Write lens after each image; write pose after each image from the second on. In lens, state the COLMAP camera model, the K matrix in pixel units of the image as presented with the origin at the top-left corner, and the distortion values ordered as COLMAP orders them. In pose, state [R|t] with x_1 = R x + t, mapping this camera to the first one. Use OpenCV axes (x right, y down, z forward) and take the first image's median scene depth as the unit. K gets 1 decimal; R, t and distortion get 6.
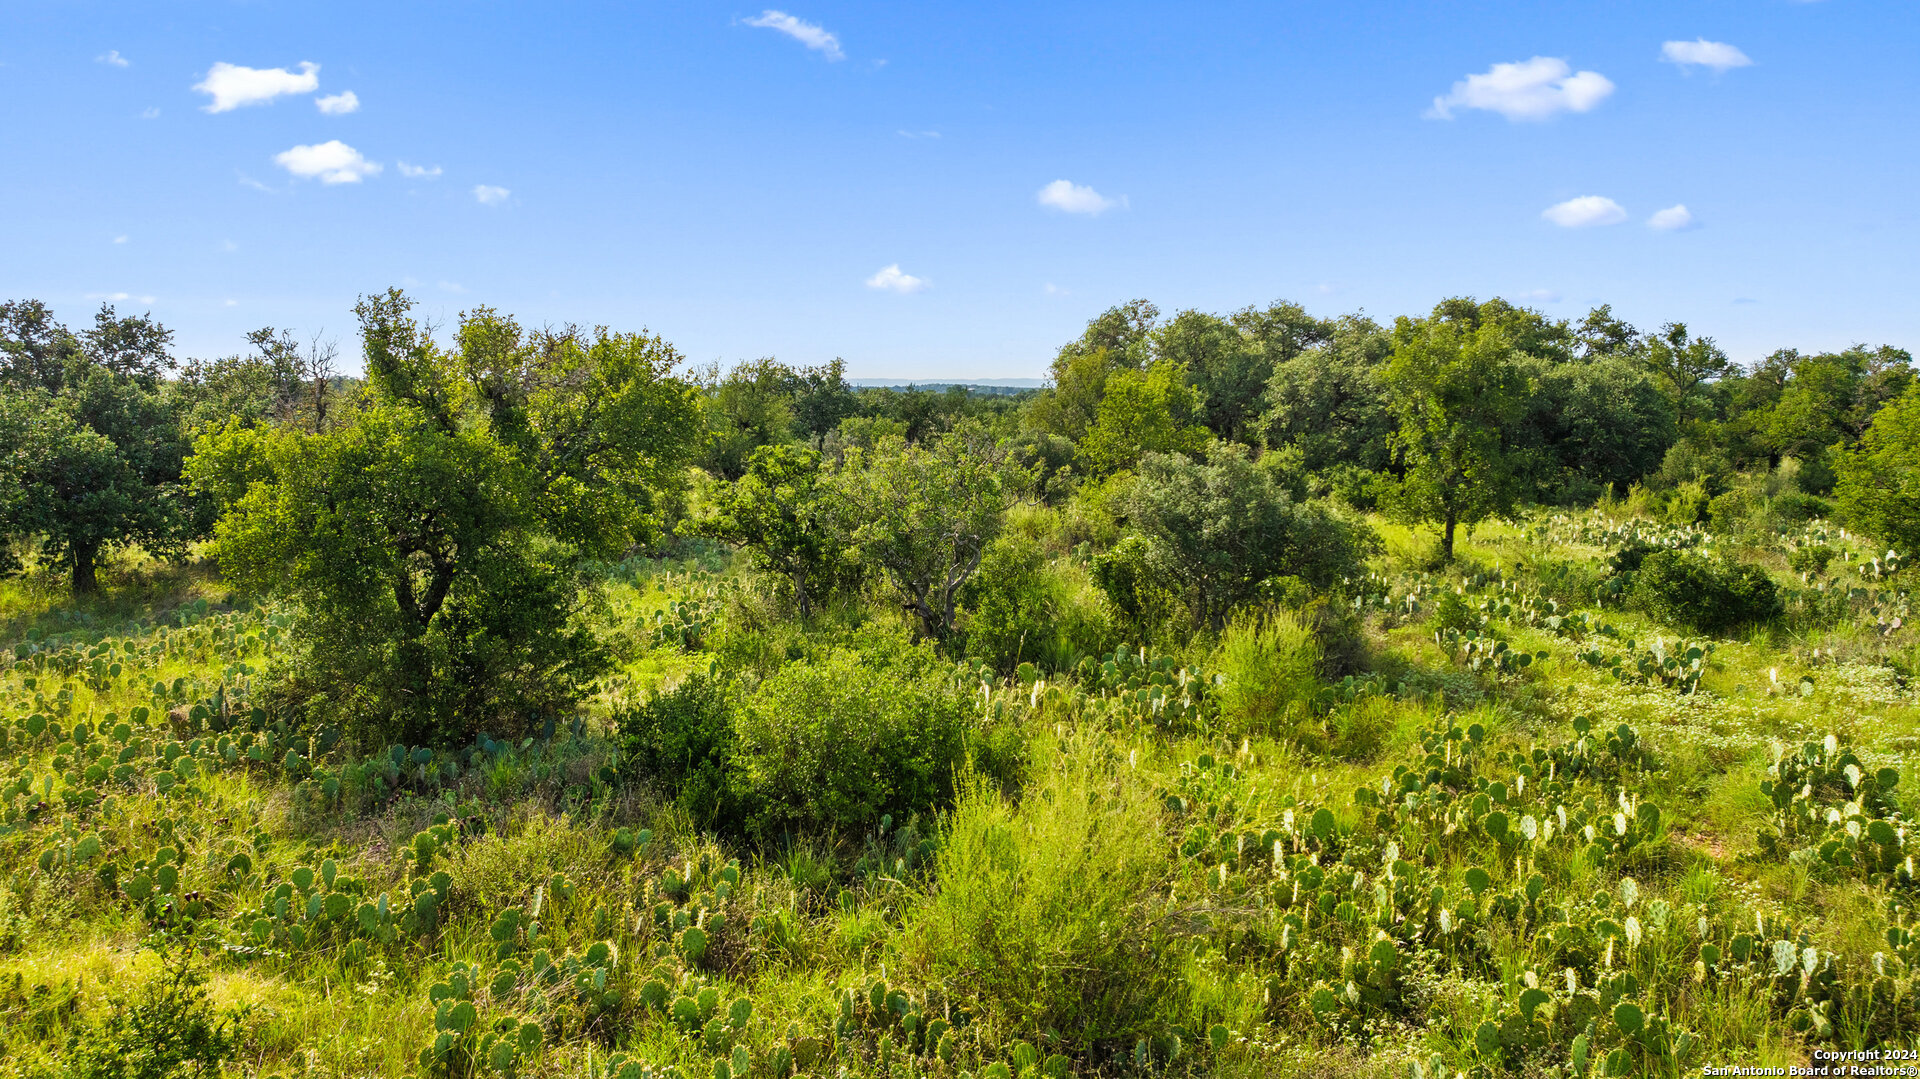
lens RADIAL K [[1086.7, 0, 982.4], [0, 1086.7, 539.4], [0, 0, 1]] dist [-0.016101, -0.009210]
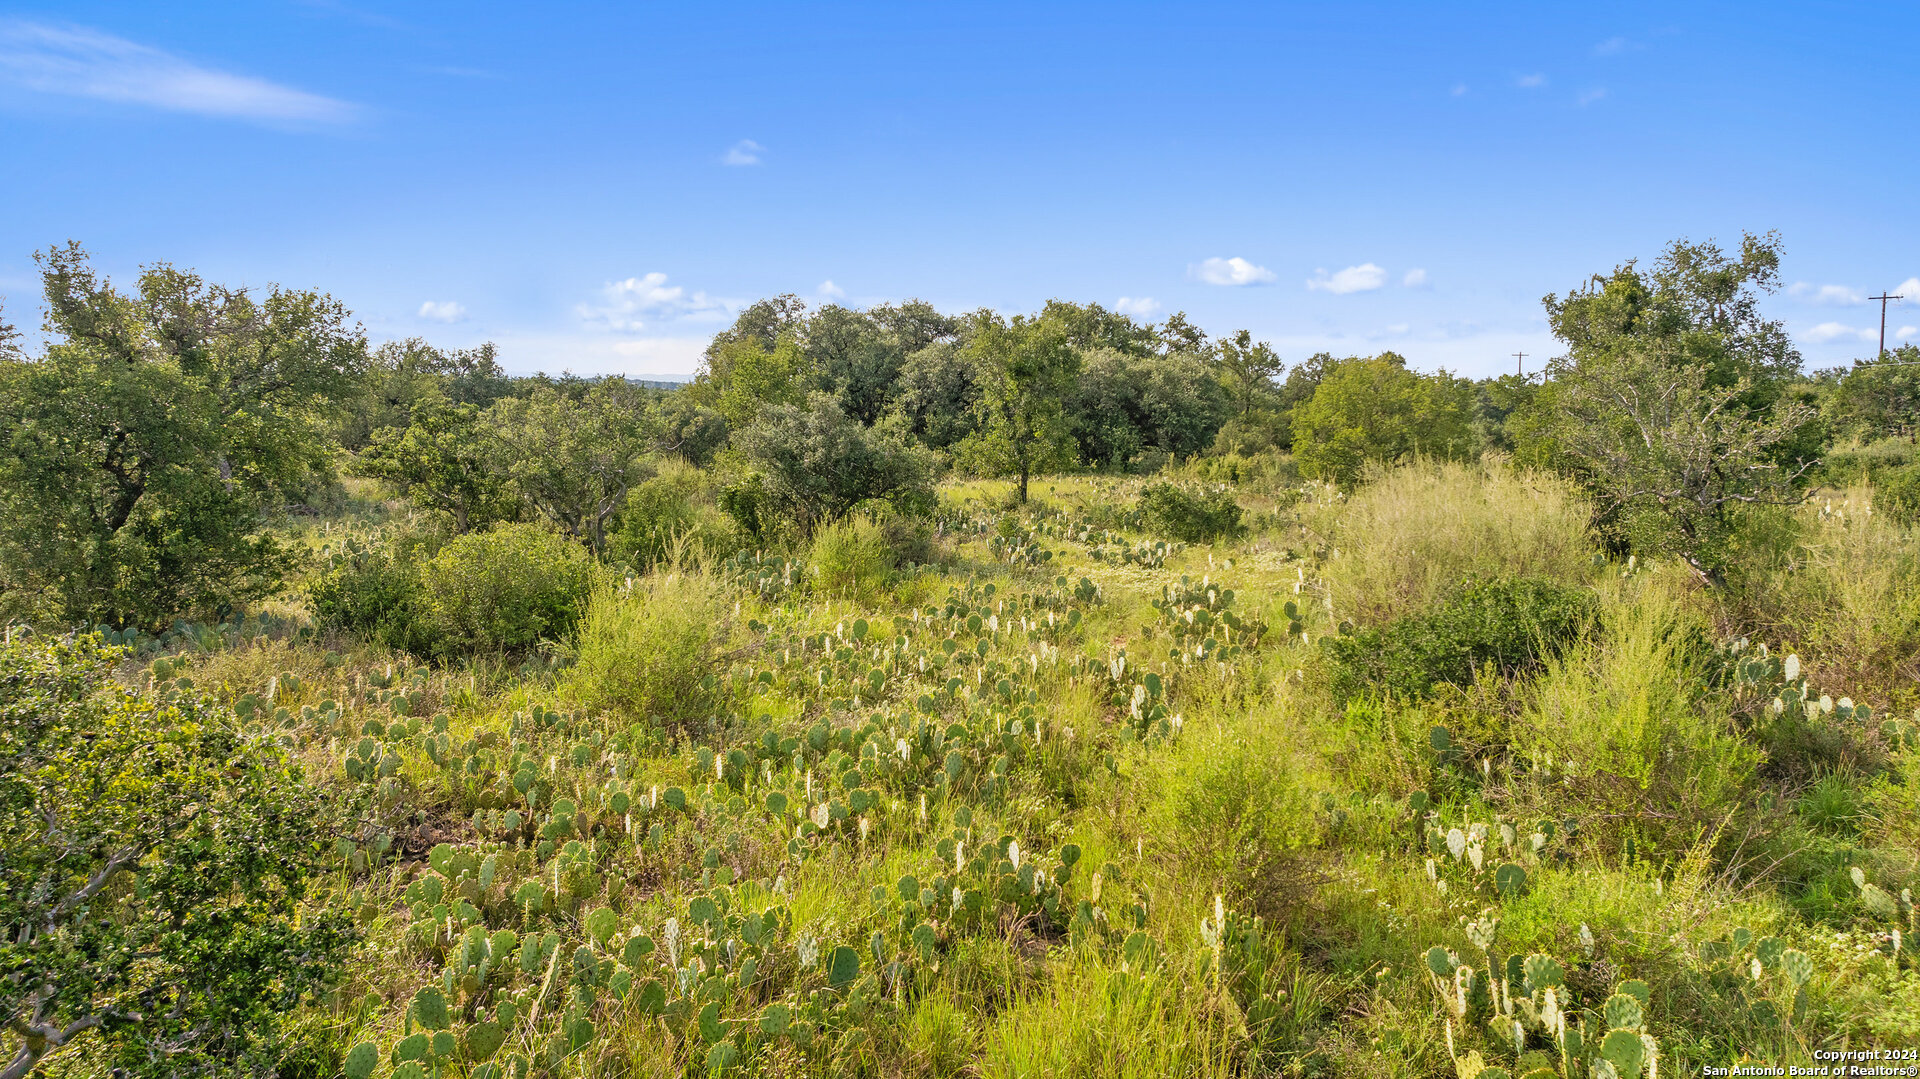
lens RADIAL K [[1086.7, 0, 982.4], [0, 1086.7, 539.4], [0, 0, 1]] dist [-0.016101, -0.009210]
pose [[0.956986, -0.028536, 0.288728, 0.026264], [0.029591, 0.999562, 0.000712, 0.076801], [-0.288622, 0.007863, 0.957411, -0.245524]]
